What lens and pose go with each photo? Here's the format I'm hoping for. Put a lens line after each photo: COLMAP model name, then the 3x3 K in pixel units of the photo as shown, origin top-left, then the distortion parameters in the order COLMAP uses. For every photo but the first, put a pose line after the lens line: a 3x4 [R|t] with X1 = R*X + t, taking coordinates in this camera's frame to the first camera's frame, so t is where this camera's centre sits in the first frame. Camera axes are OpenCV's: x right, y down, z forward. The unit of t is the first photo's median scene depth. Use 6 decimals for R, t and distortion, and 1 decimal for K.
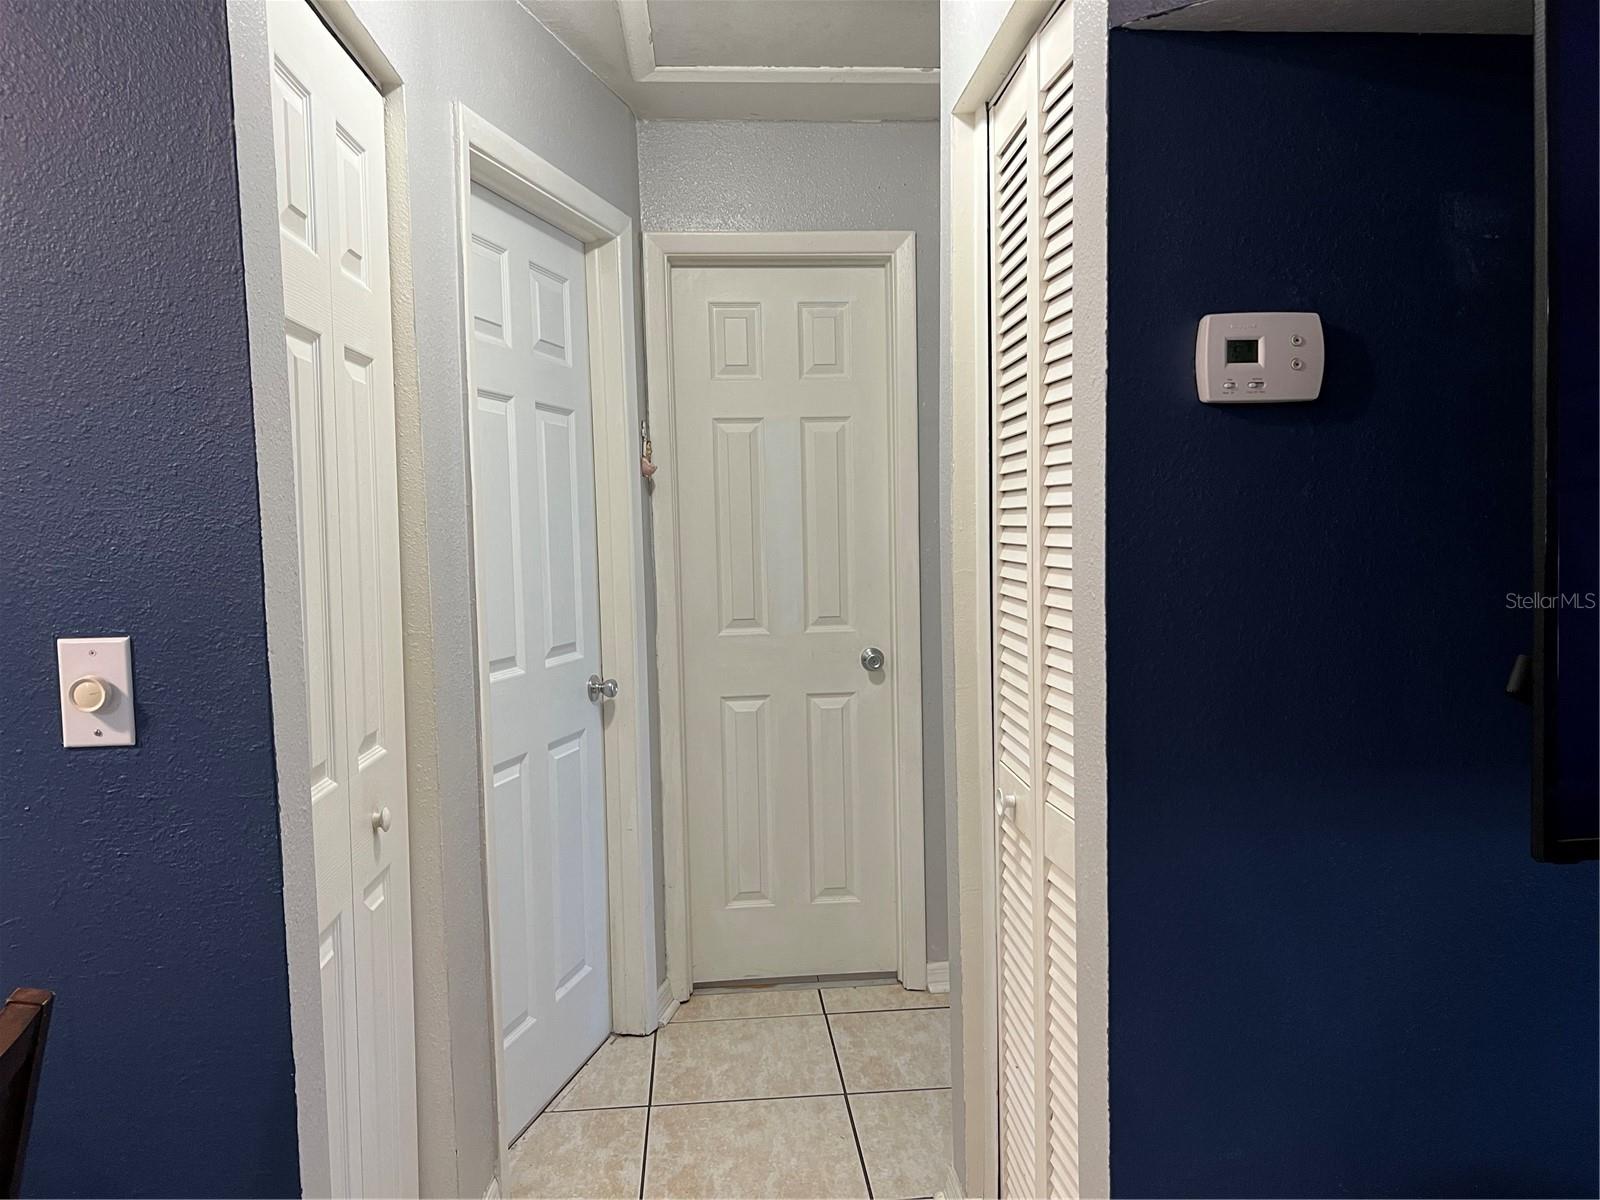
lens RADIAL K [[1196.6, 0, 808.4], [0, 1196.6, 603.0], [0, 0, 1]] dist [0.042762, -0.067436]
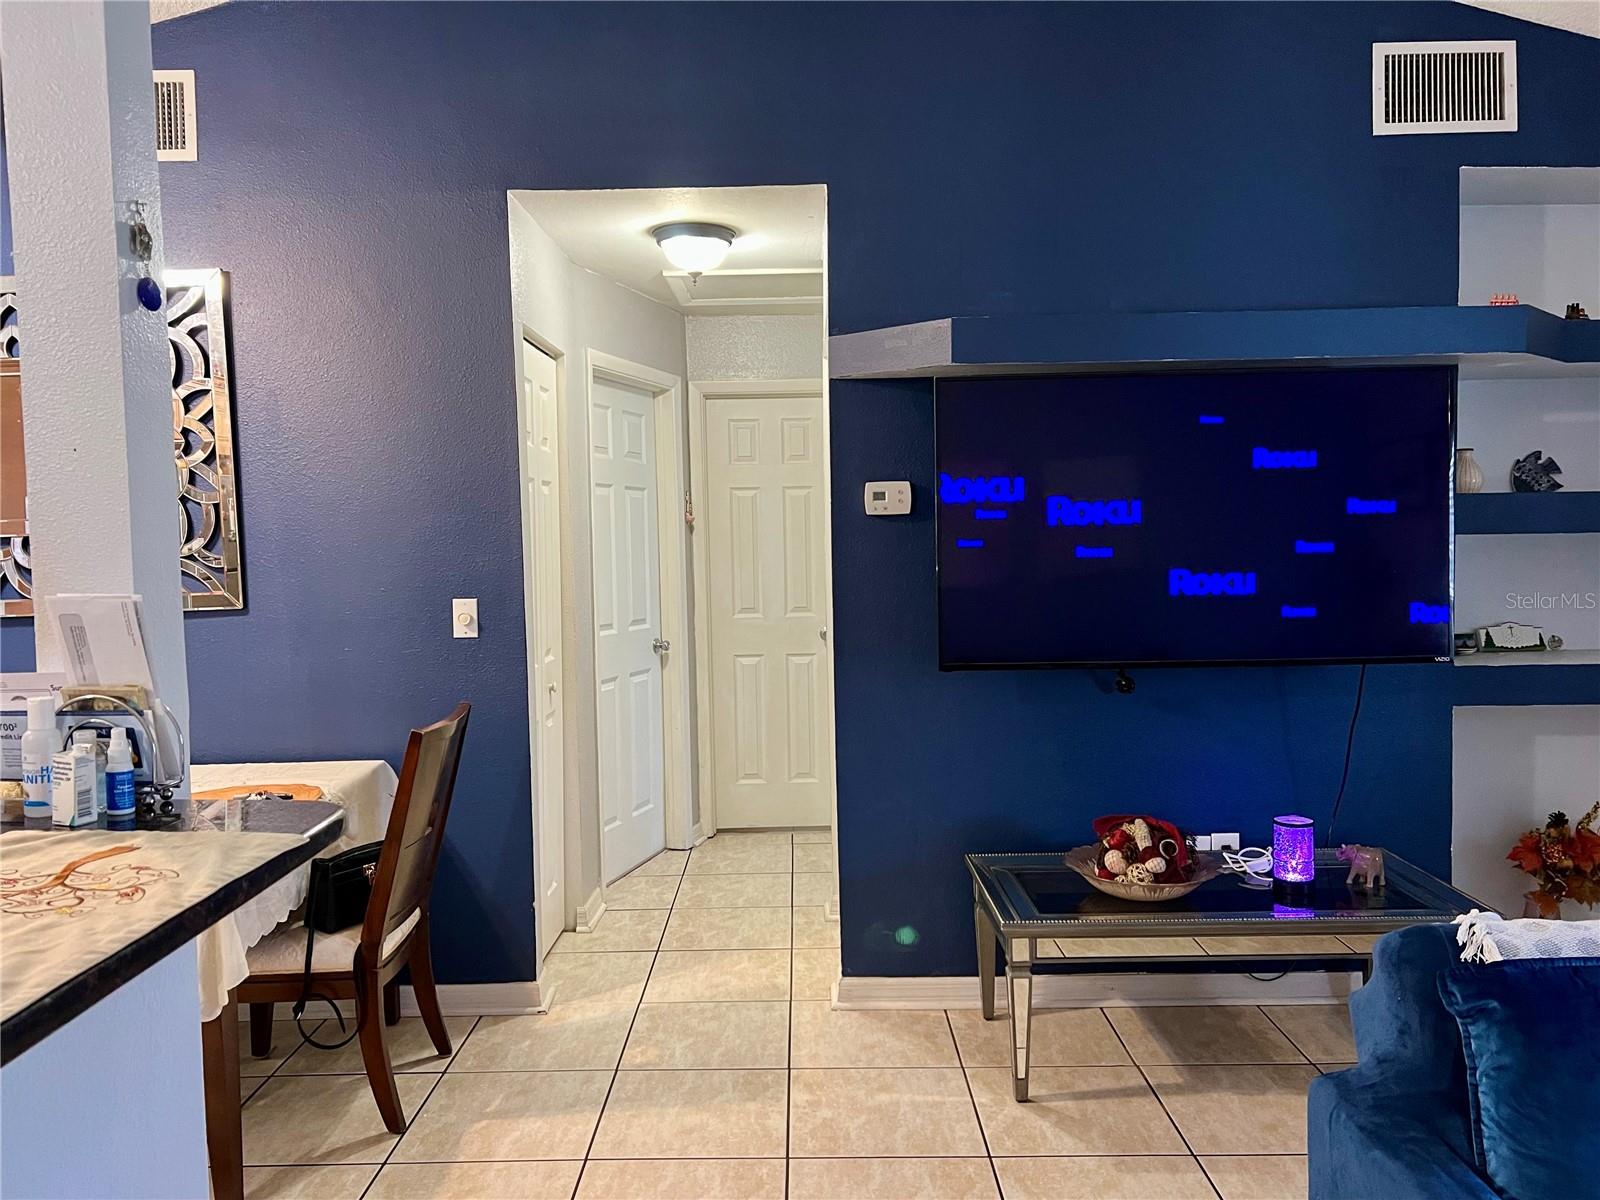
lens RADIAL K [[1196.6, 0, 796.7], [0, 1196.6, 592.4], [0, 0, 1]] dist [0.042762, -0.067436]
pose [[0.995981, 0.007081, -0.089288, 0.182703], [-0.008746, 0.999795, -0.018278, 0.024434], [0.089140, 0.018985, 0.995838, -0.733094]]
